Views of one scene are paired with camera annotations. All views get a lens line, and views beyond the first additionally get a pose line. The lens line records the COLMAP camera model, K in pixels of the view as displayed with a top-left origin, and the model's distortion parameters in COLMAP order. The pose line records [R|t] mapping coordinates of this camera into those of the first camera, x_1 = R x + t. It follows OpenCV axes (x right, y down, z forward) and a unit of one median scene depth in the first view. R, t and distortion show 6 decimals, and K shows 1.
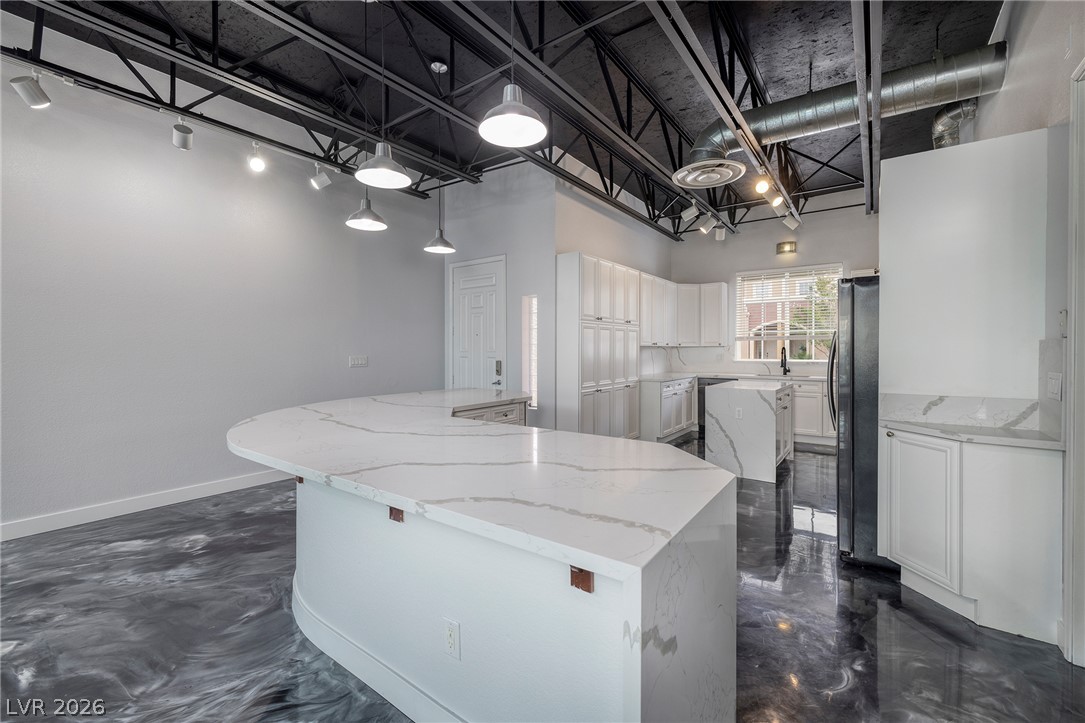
lens RADIAL K [[458.5, 0, 535.3], [0, 458.5, 342.6], [0, 0, 1]] dist [0.000877, 0.000289]
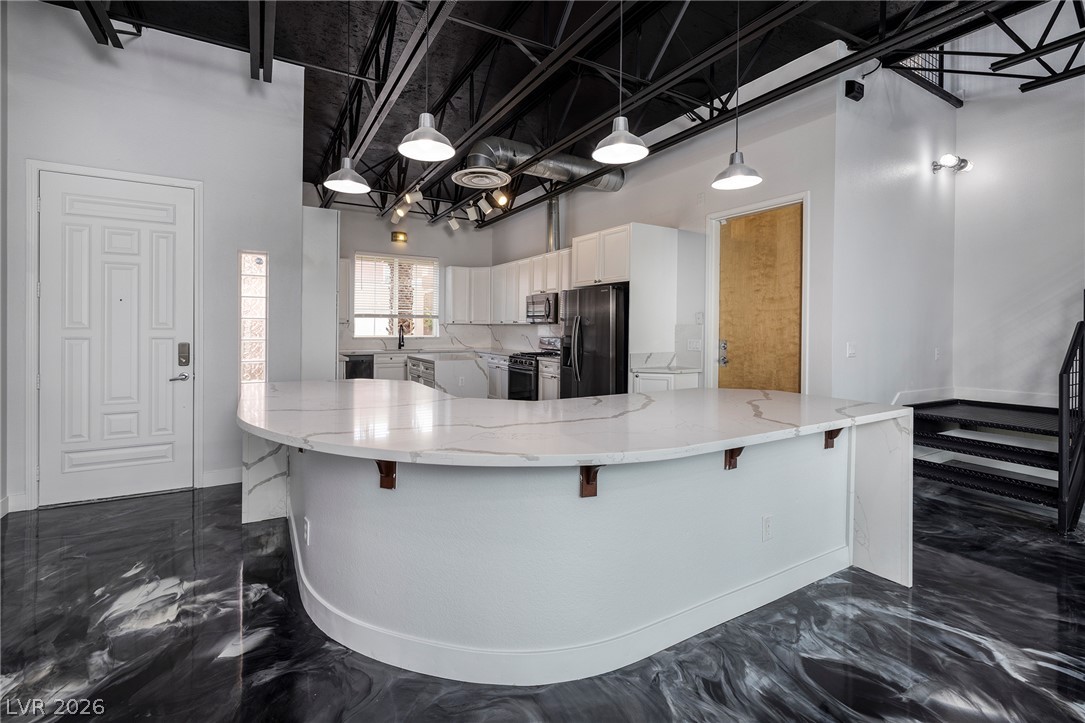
lens RADIAL K [[475.1, 0, 523.3], [0, 475.1, 328.2], [0, 0, 1]] dist [0.001498, 0.000134]
pose [[0.406696, 0.000637, 0.913563, -0.475476], [-0.020272, 0.999760, 0.008327, 0.003028], [-0.913338, -0.021907, 0.406612, 0.281495]]
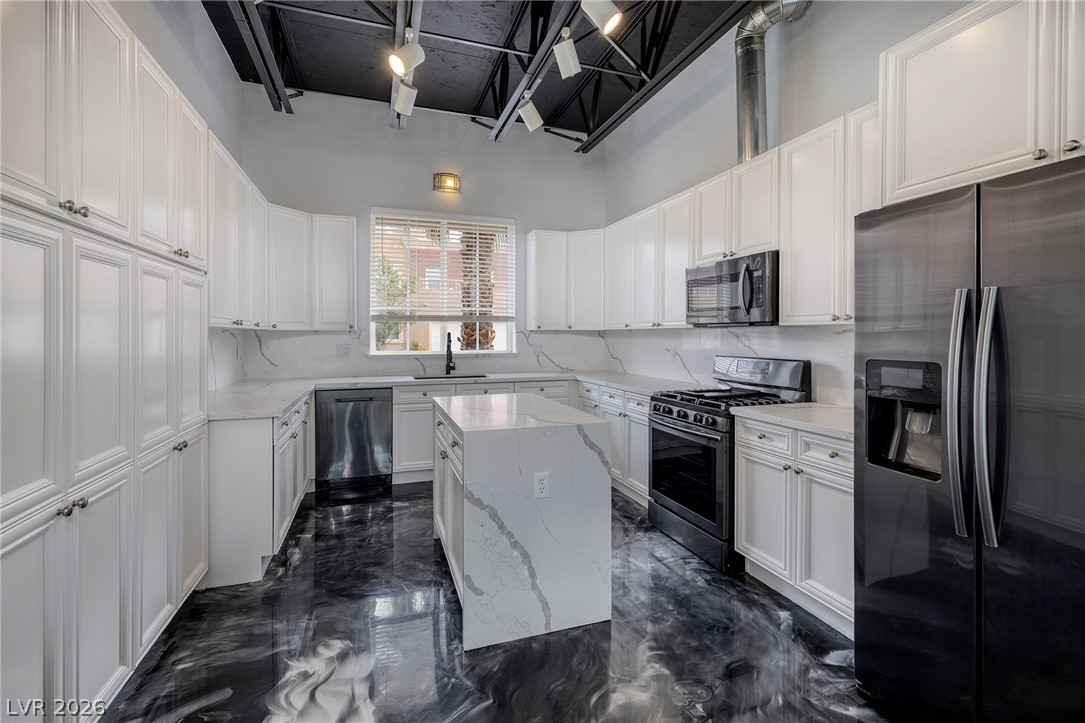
lens RADIAL K [[481.7, 0, 542.5], [0, 481.7, 334.8], [0, 0, 1]] dist [0.000256, 0.000059]
pose [[0.560350, -0.000504, 0.828256, 0.055514], [-0.009951, 0.999924, 0.007341, 0.008200], [-0.828196, -0.012356, 0.560302, 0.583750]]
